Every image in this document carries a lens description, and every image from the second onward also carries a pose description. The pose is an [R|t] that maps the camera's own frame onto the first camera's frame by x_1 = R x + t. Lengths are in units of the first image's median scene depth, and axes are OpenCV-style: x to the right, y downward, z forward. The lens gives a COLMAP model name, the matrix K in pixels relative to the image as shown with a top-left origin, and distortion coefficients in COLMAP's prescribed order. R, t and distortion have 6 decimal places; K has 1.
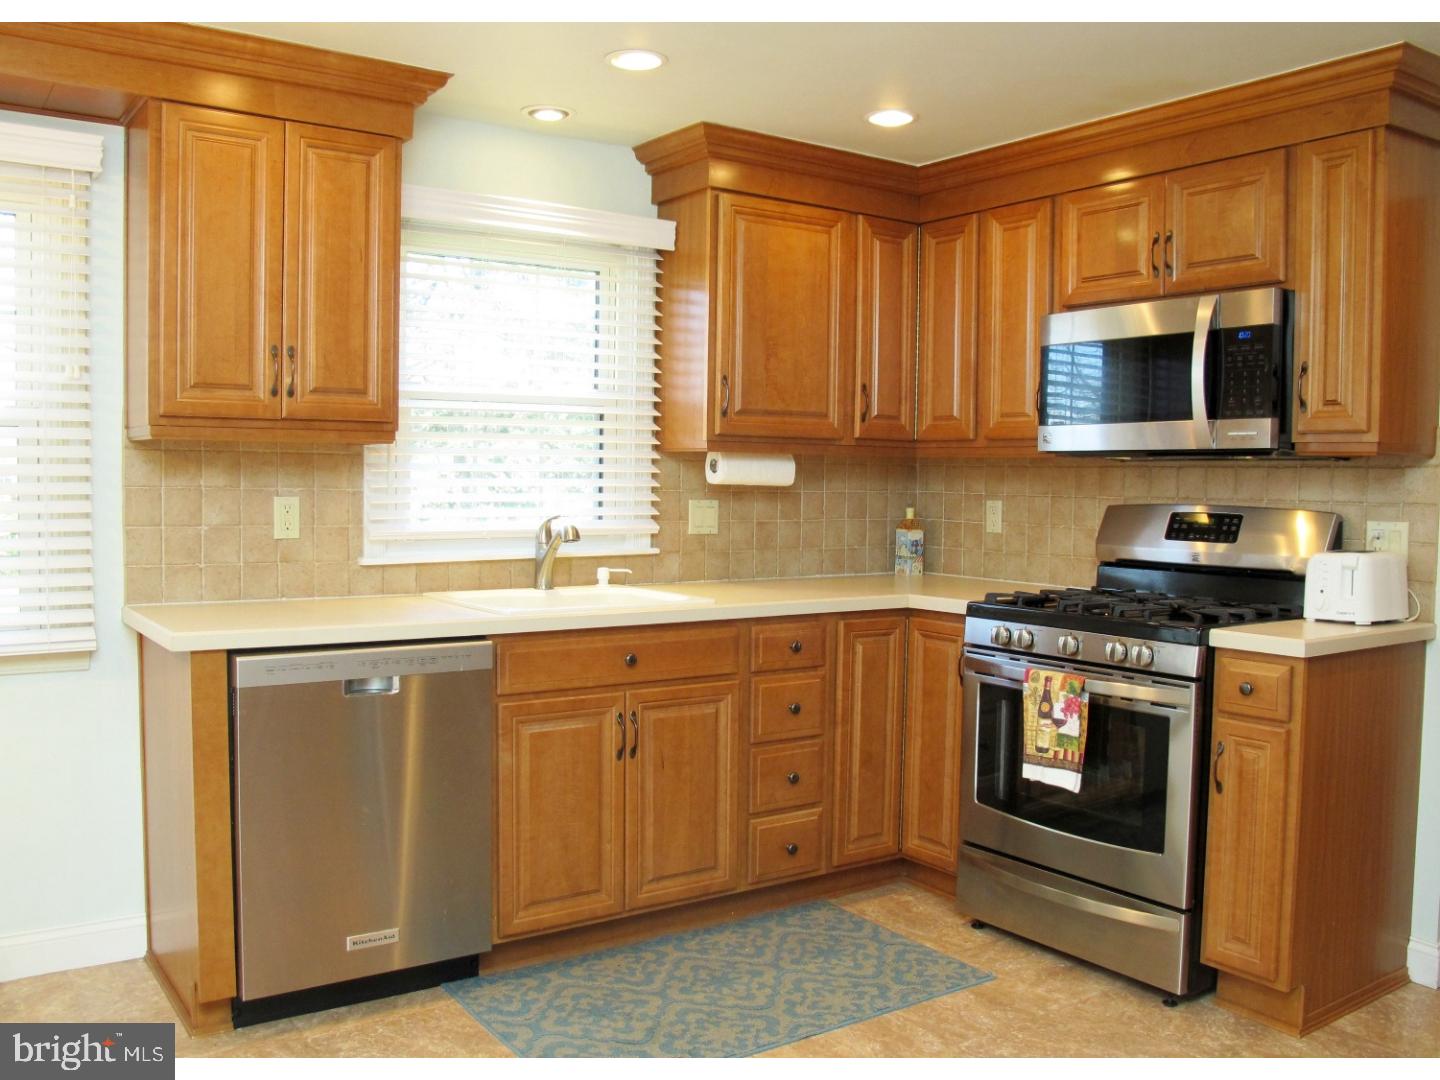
lens RADIAL K [[1261.5, 0, 718.1], [0, 1261.5, 513.8], [0, 0, 1]] dist [-0.130032, 0.126086]
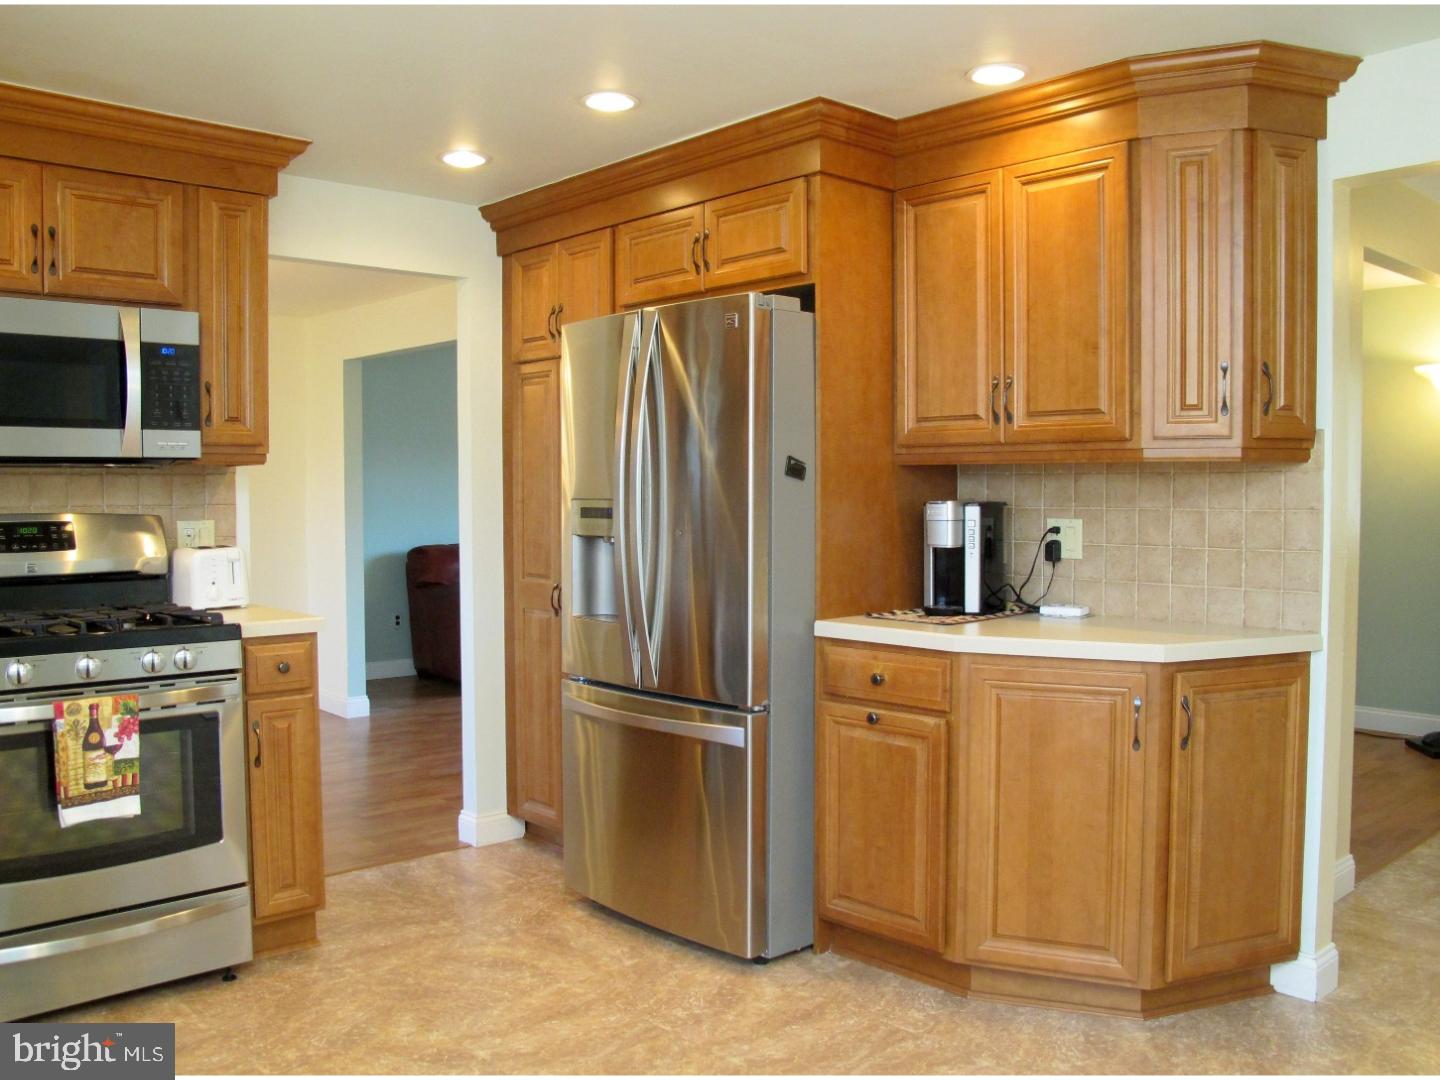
lens RADIAL K [[1247.2, 0, 720.0], [0, 1247.2, 540.0], [0, 0, 1]] dist [-0.078501, -0.001741]
pose [[-0.127026, -0.054066, 0.990425, -0.672729], [0.028172, 0.997914, 0.058088, -0.029153], [-0.991499, 0.035281, -0.125238, 0.648418]]
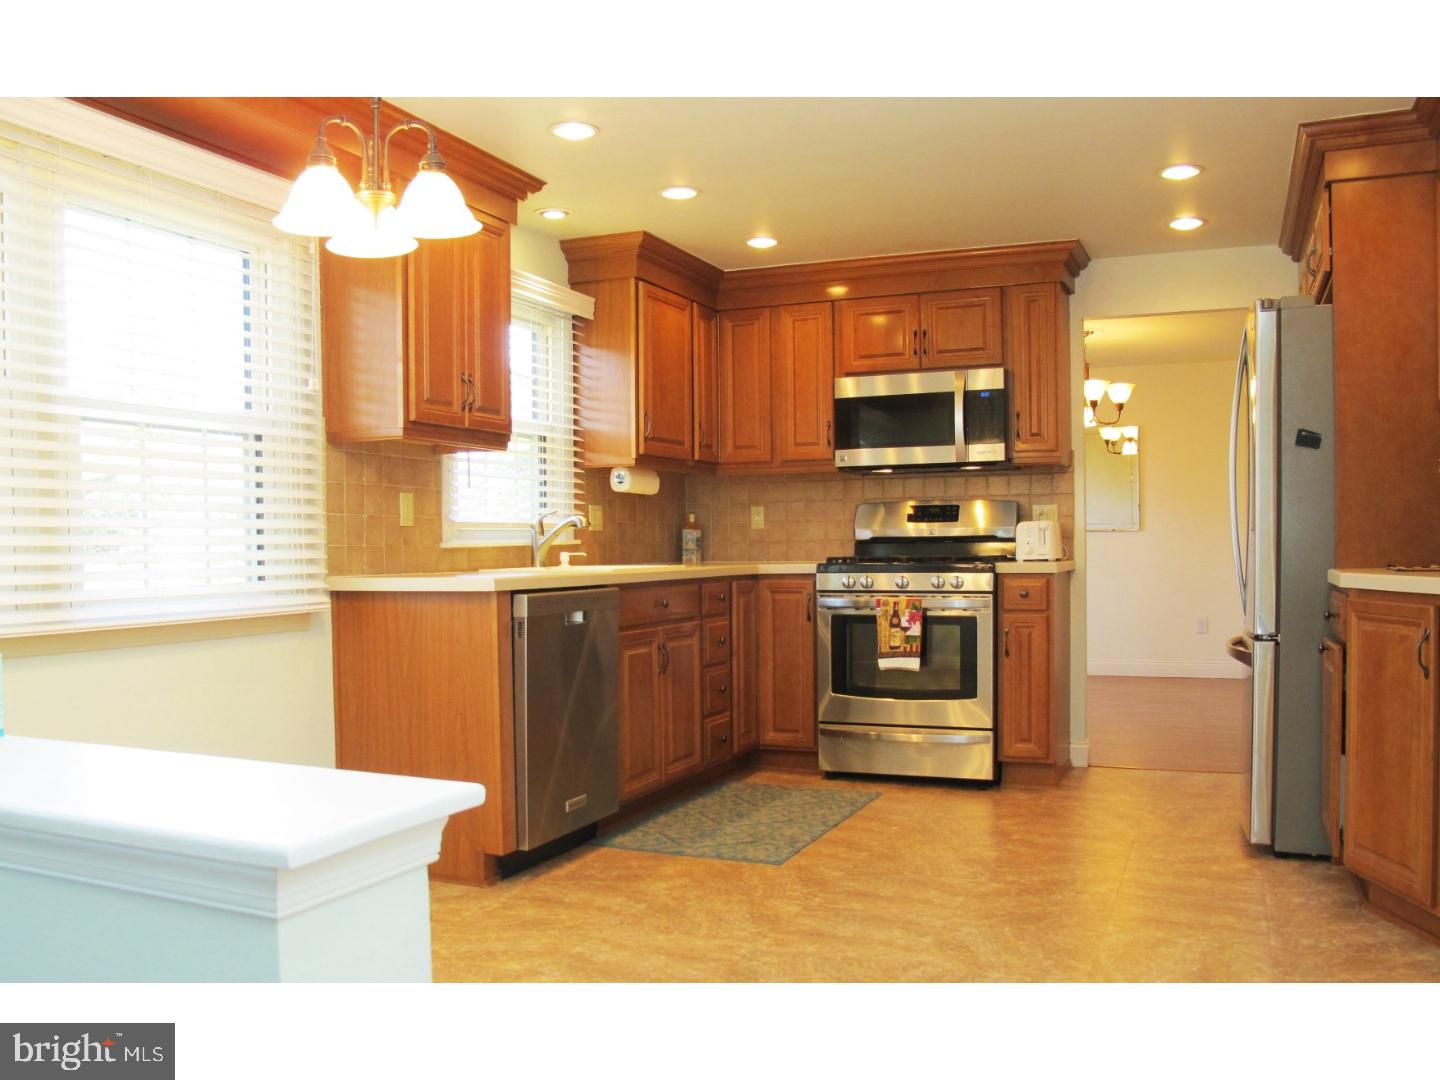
lens RADIAL K [[1247.2, 0, 720.0], [0, 1247.2, 540.0], [0, 0, 1]] dist [-0.078501, -0.001741]
pose [[0.846969, -0.021003, 0.531227, -0.778435], [0.036982, 0.999126, -0.019460, 0.073366], [-0.530354, 0.036128, 0.847006, -0.245090]]
